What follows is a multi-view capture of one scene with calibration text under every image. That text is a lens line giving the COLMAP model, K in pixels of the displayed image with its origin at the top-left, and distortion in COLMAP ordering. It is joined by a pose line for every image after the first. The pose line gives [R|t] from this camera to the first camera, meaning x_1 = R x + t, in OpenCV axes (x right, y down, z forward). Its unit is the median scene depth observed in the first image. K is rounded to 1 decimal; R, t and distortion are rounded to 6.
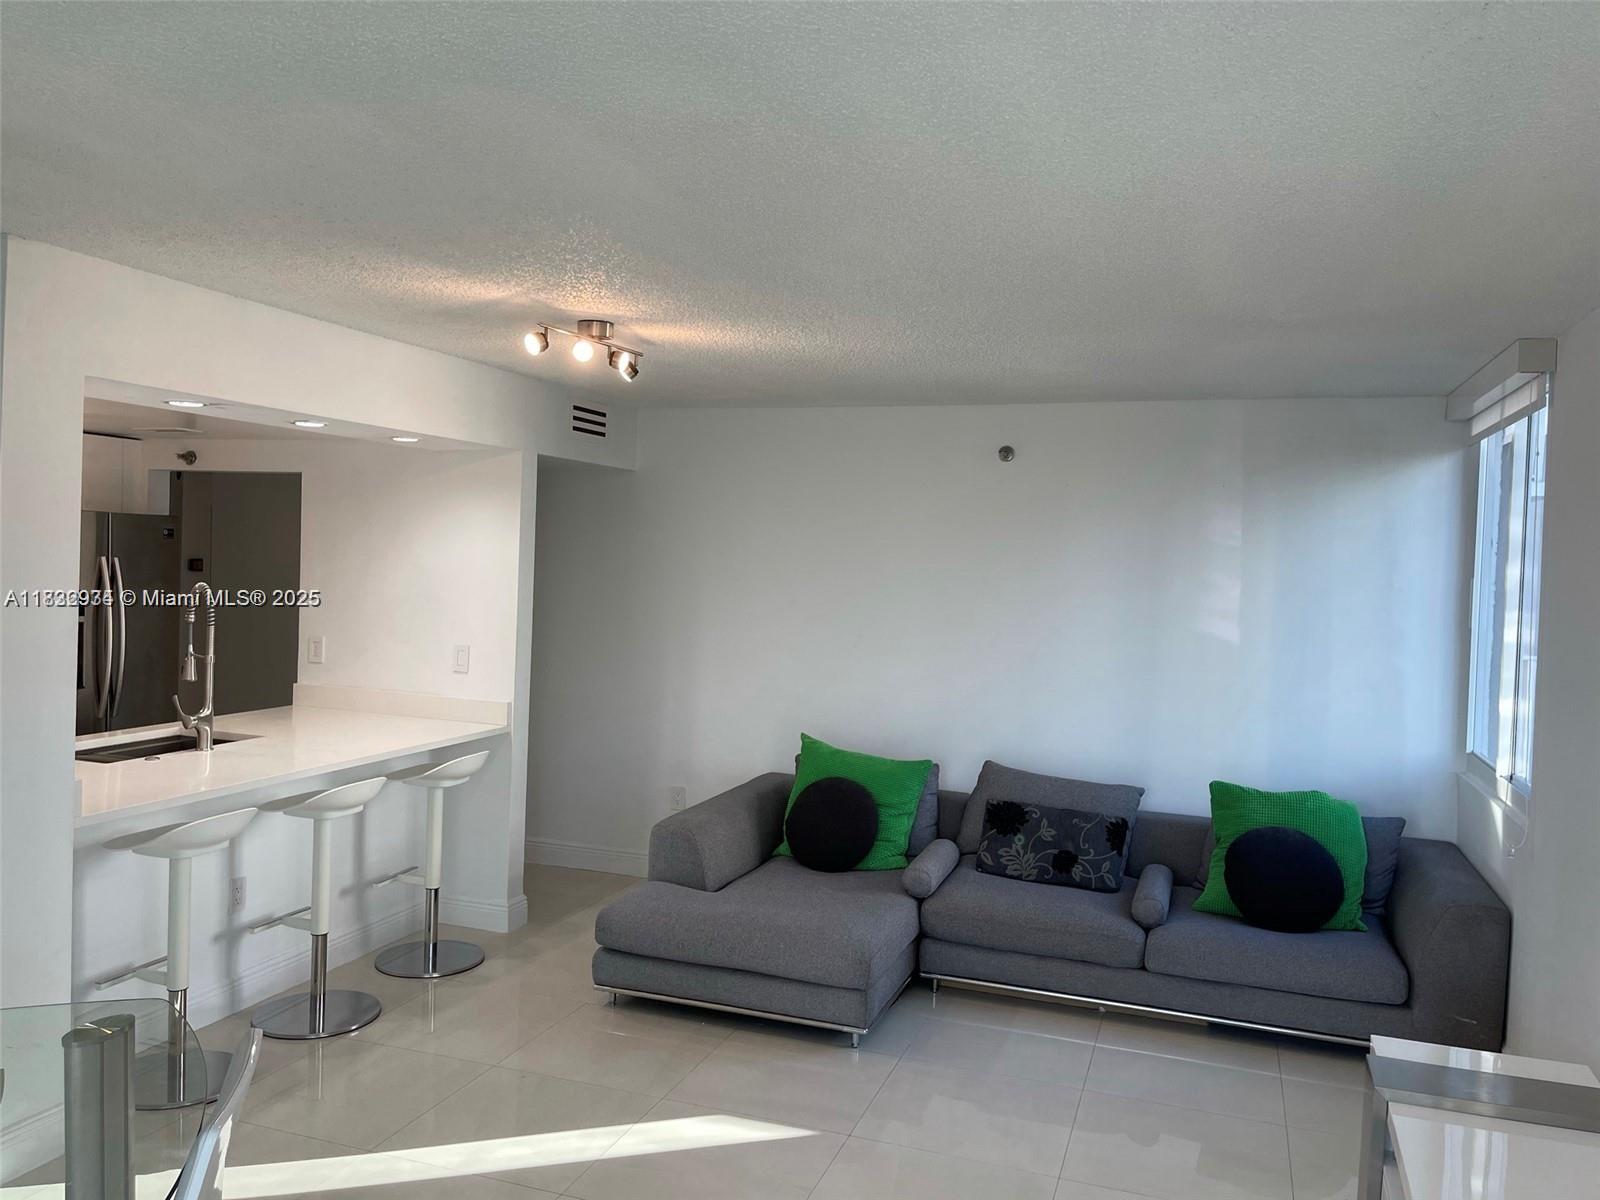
lens RADIAL K [[1198.5, 0, 800.0], [0, 1198.5, 600.0], [0, 0, 1]] dist [0.002188, 0.000727]
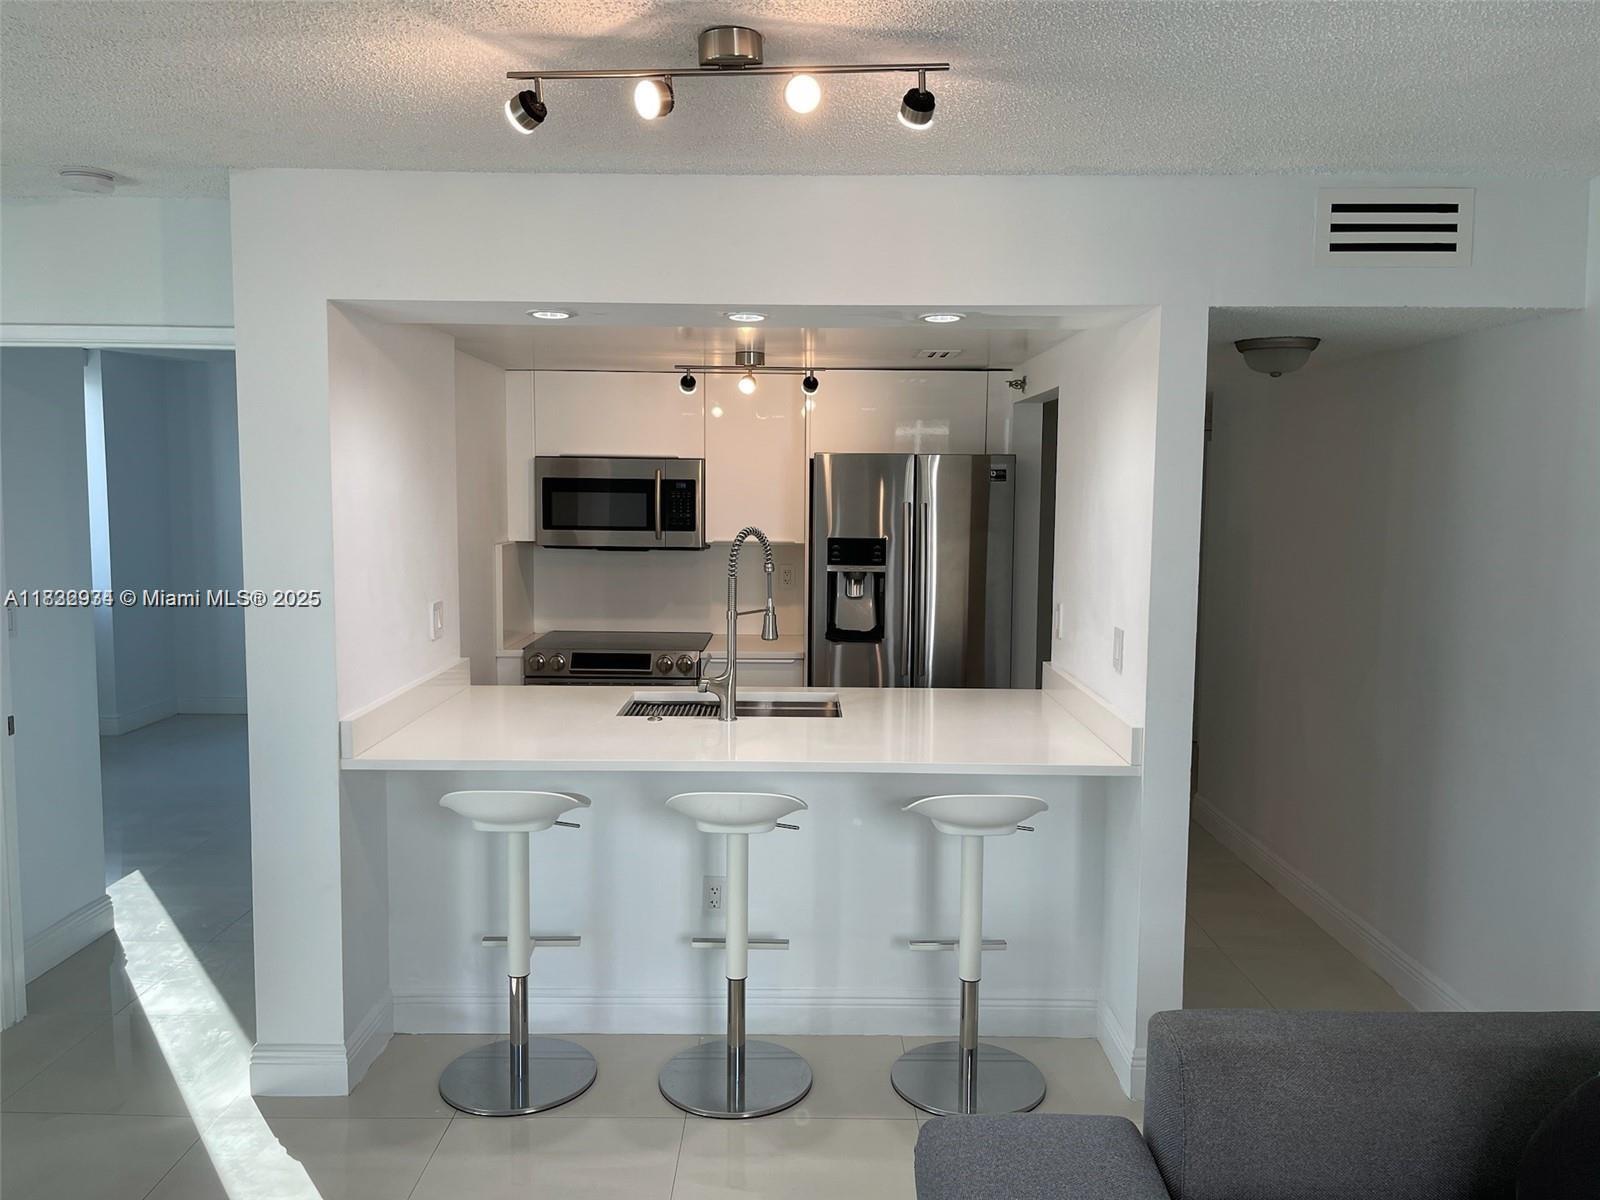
lens RADIAL K [[1198.5, 0, 800.0], [0, 1198.5, 600.0], [0, 0, 1]] dist [0.002188, 0.000727]
pose [[0.326721, 0.057323, -0.943381, 0.274570], [-0.030264, 0.998282, 0.050178, -0.004500], [0.944636, 0.012157, 0.327894, 0.648519]]
